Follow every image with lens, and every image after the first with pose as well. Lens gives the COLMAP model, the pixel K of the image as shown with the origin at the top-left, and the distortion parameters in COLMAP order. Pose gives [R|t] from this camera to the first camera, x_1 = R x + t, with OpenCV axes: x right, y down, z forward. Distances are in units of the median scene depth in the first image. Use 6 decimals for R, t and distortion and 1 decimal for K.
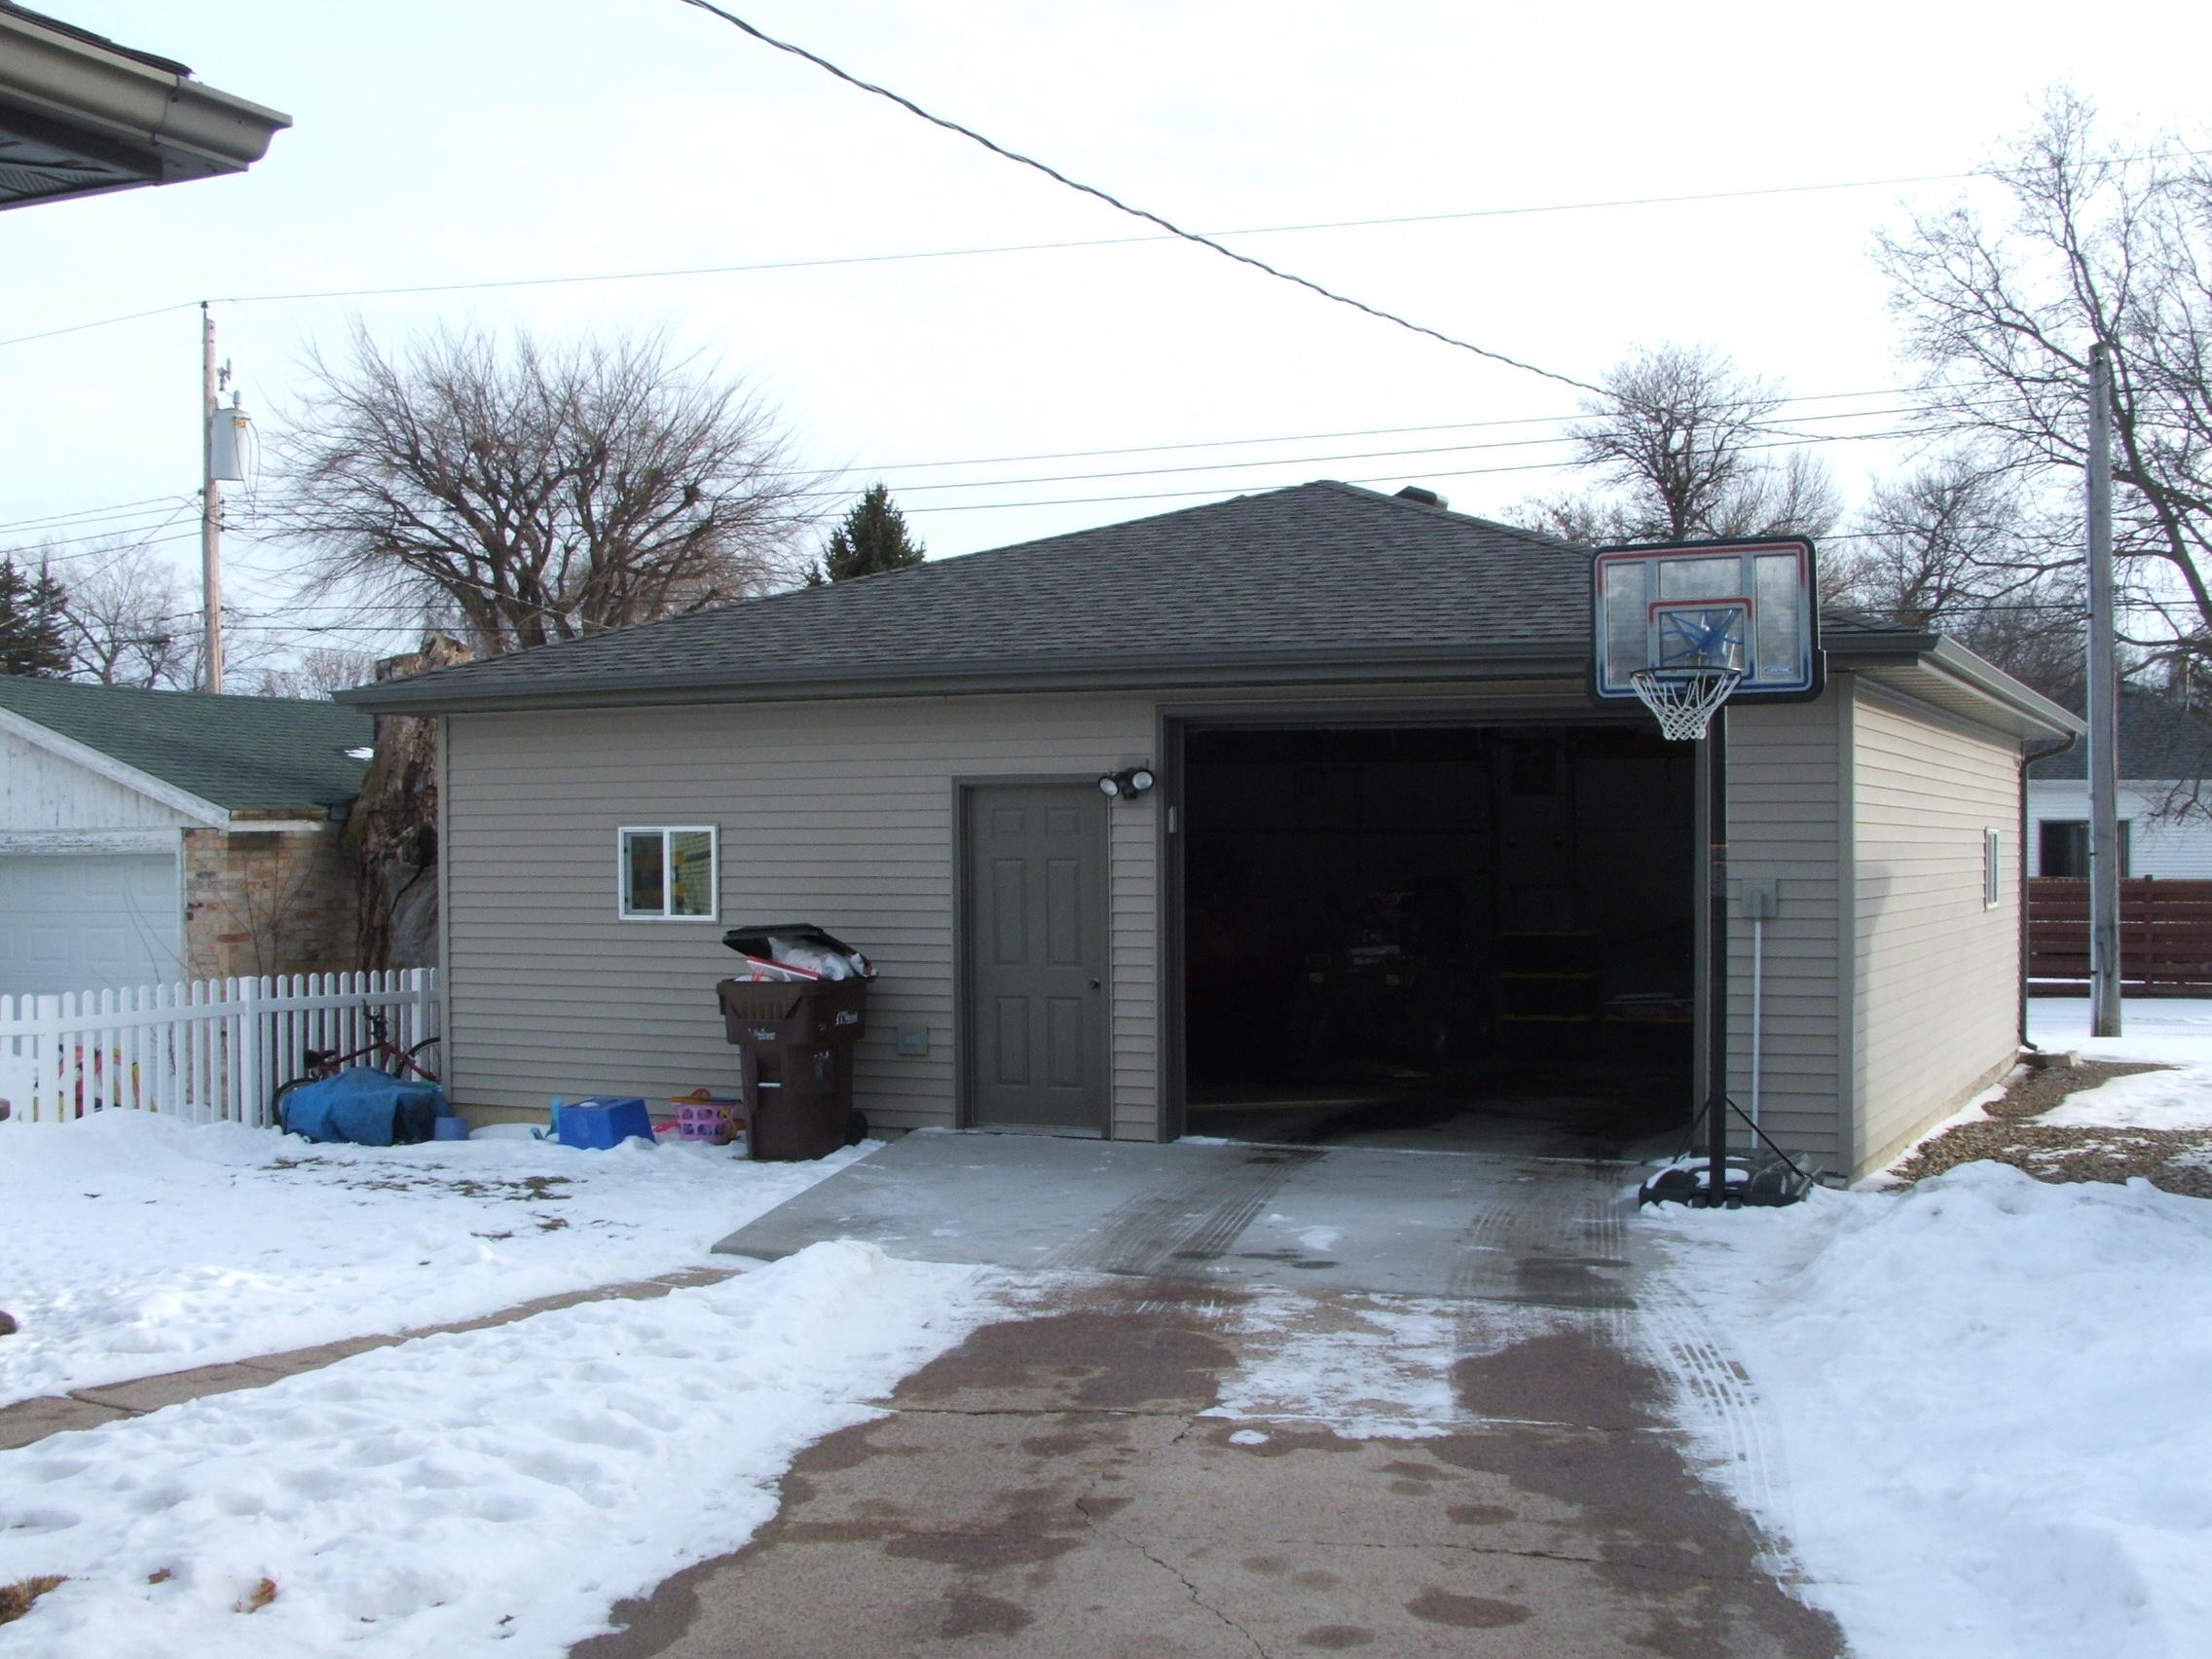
lens RADIAL K [[2557.1, 0, 1106.0], [0, 2557.1, 829.5], [0, 0, 1]] dist [-0.121704, -0.001351]
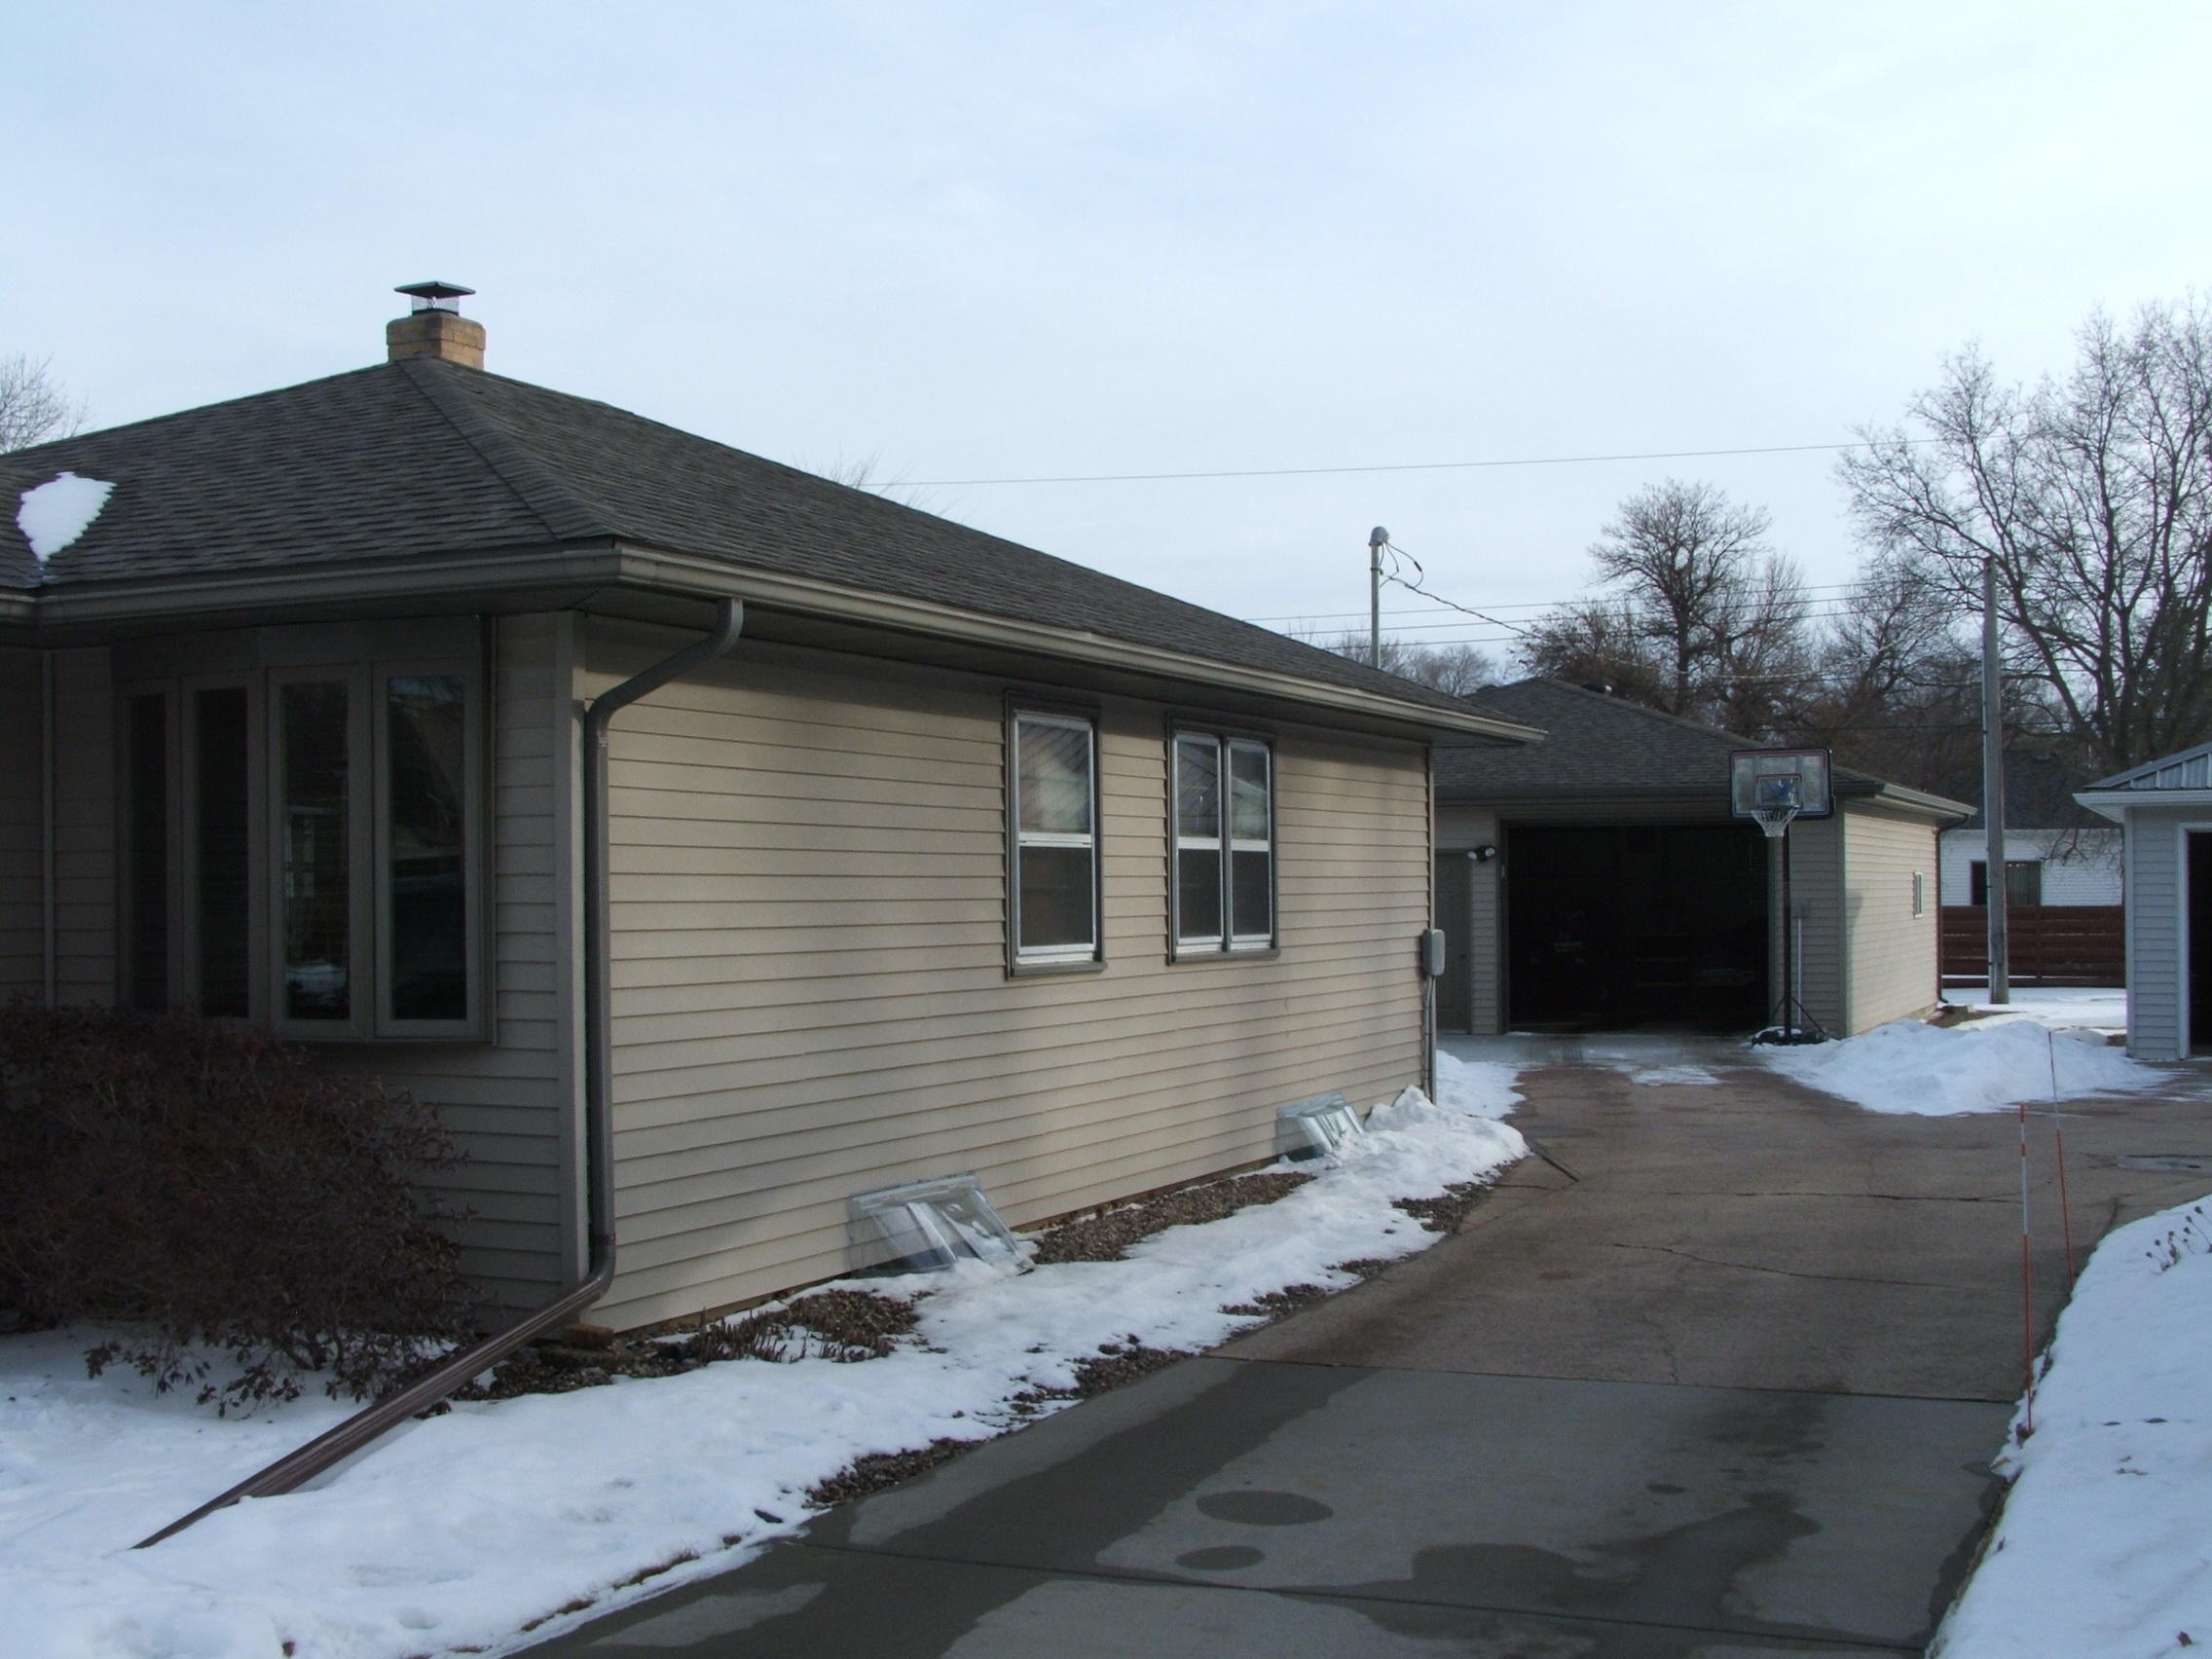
lens RADIAL K [[2584.1, 0, 1106.0], [0, 2584.1, 829.5], [0, 0, 1]] dist [-0.117075, -0.003221]
pose [[0.999805, -0.005987, 0.018821, -0.301482], [0.006289, 0.999852, -0.016033, -0.006000], [-0.018722, 0.016148, 0.999694, -0.937225]]
